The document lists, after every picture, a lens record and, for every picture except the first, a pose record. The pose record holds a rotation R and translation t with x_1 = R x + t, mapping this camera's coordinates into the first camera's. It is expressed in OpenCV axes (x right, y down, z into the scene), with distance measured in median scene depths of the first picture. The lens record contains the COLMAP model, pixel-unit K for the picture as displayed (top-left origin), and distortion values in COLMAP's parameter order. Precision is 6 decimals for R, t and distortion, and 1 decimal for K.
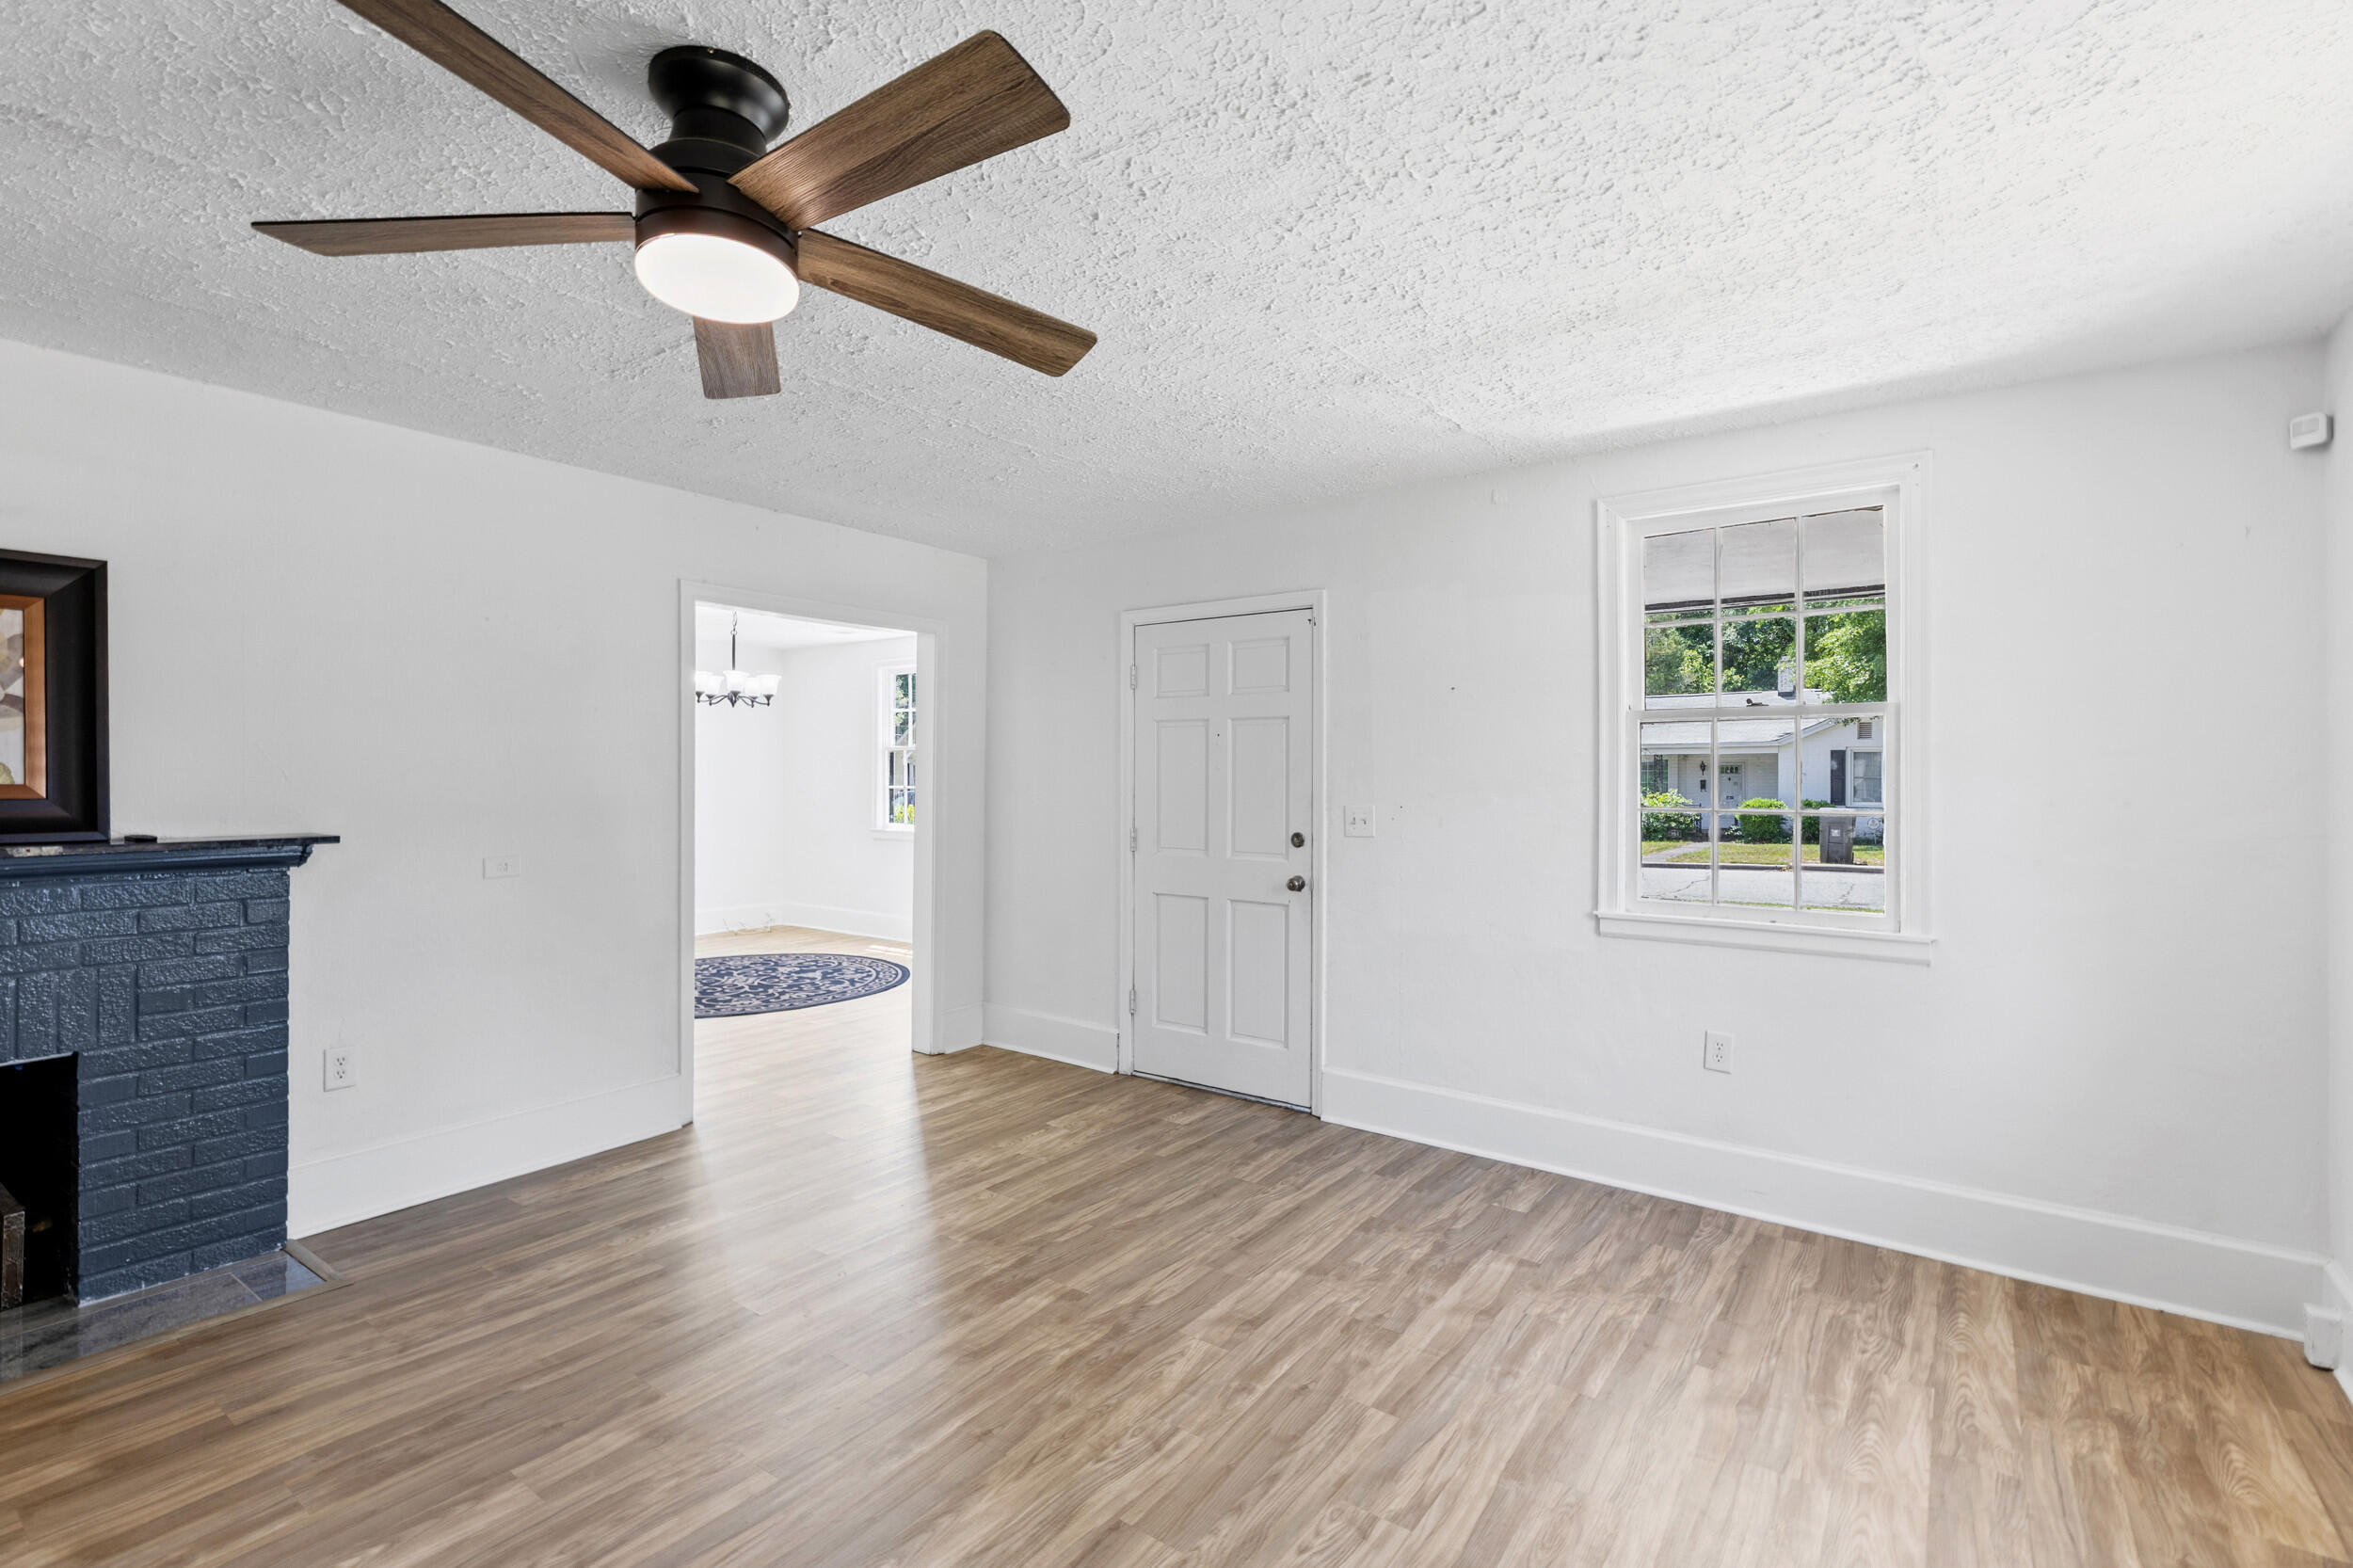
lens RADIAL K [[1065.1, 0, 1168.5], [0, 1065.1, 777.5], [0, 0, 1]] dist [0.006503, 0.000792]
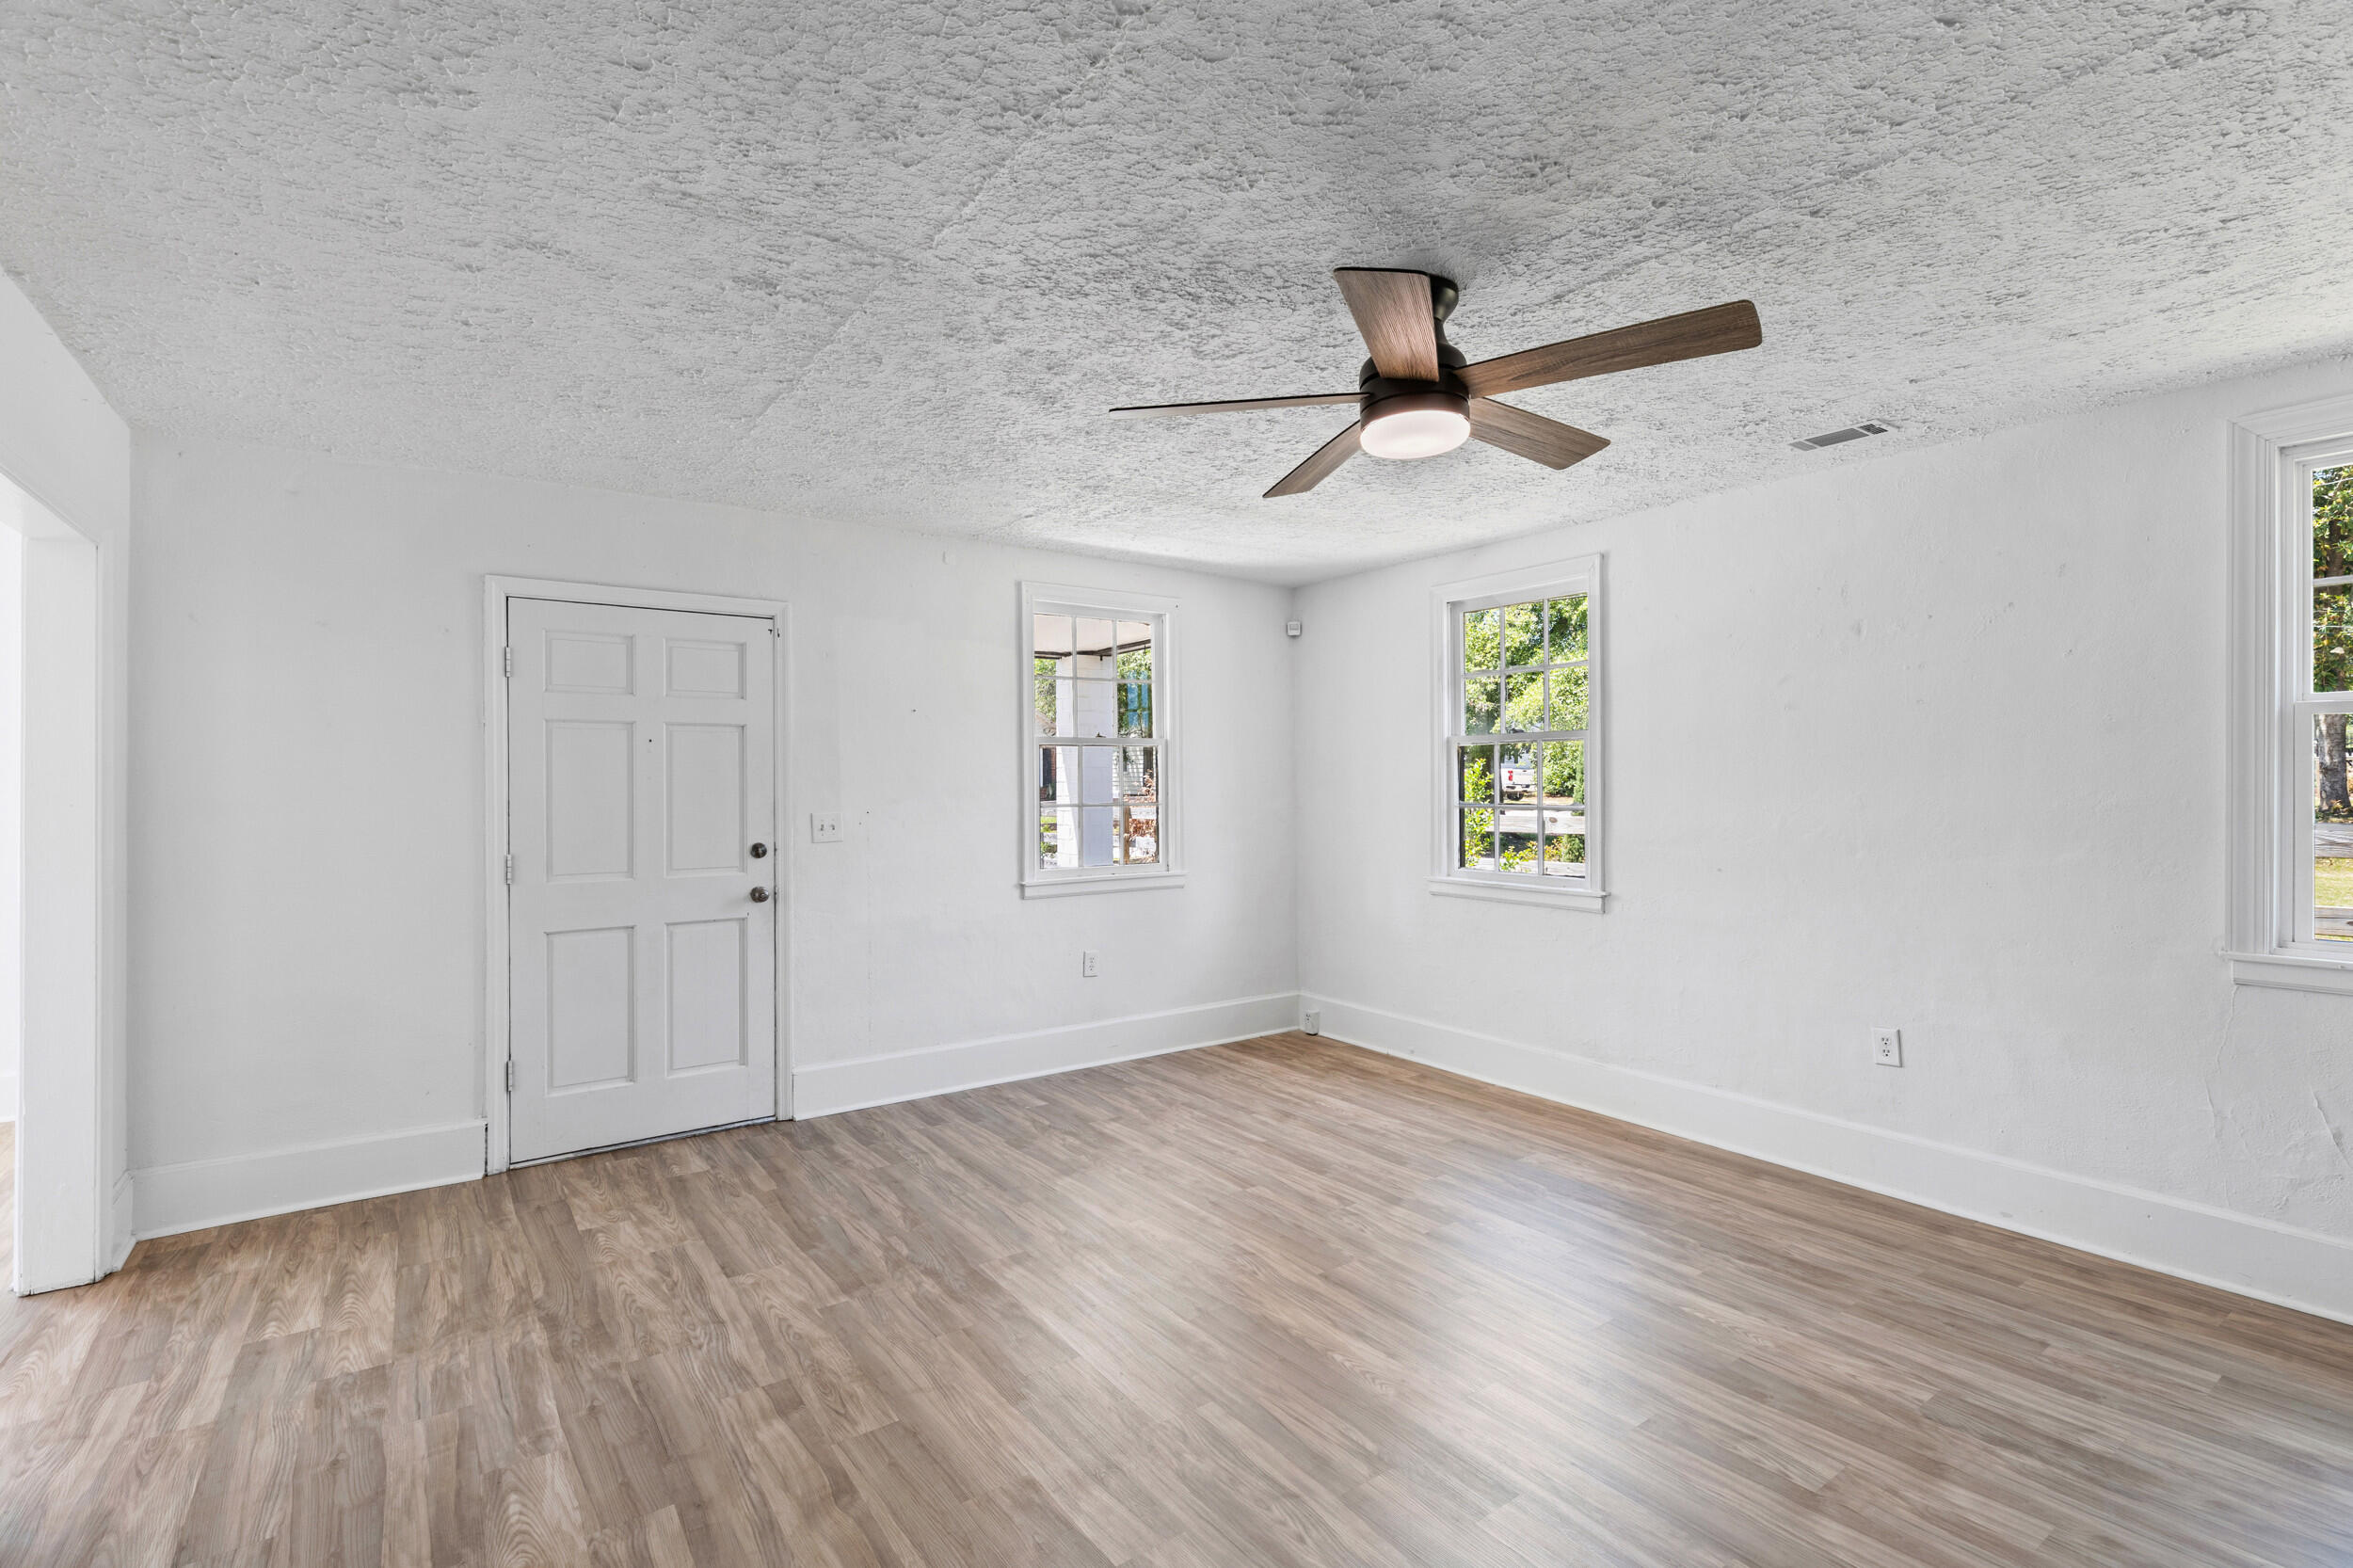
lens RADIAL K [[1065.1, 0, 1172.9], [0, 1065.1, 781.5], [0, 0, 1]] dist [0.006503, 0.000792]
pose [[0.318246, -0.007744, 0.947976, -0.907235], [0.008586, 0.999949, 0.005286, -0.009548], [-0.947969, 0.006457, 0.318297, 0.416175]]
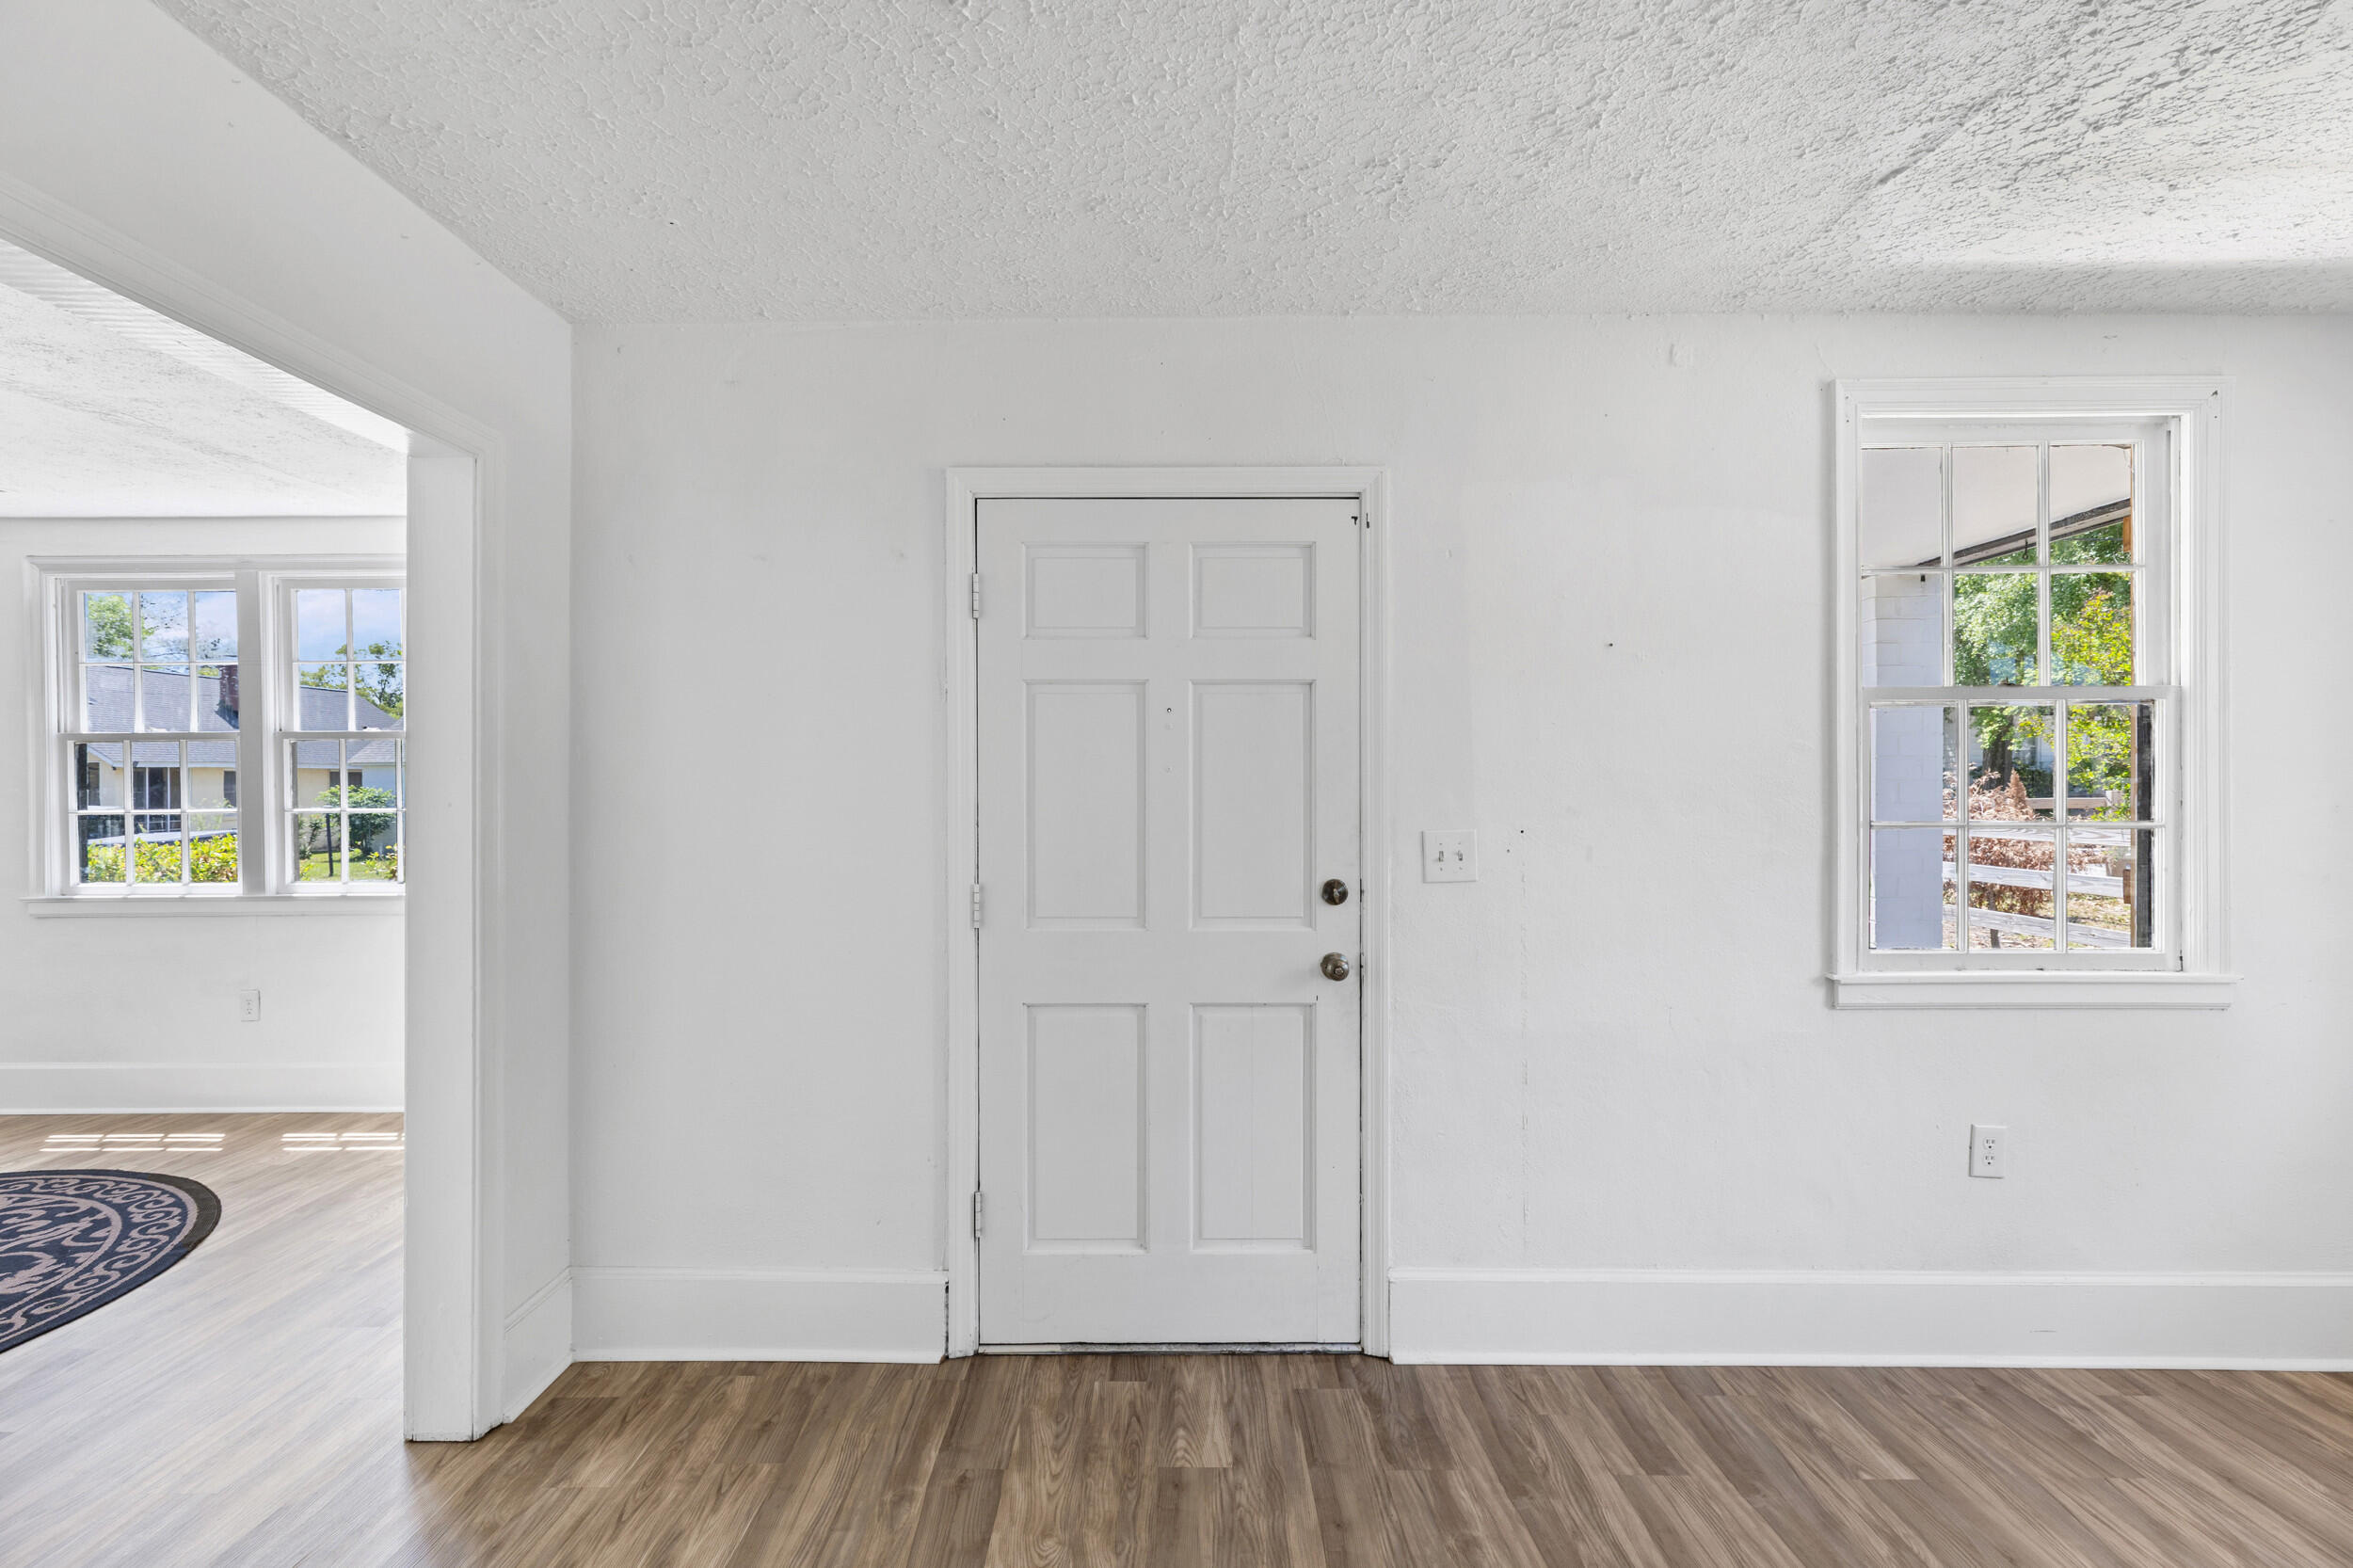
lens RADIAL K [[1065.1, 0, 1176.1], [0, 1065.1, 784.7], [0, 0, 1]] dist [0.006503, 0.000792]
pose [[0.804956, -0.008713, 0.593271, -0.386297], [0.007218, 0.999962, 0.004892, -0.005012], [-0.593291, 0.000344, 0.804988, 0.756456]]
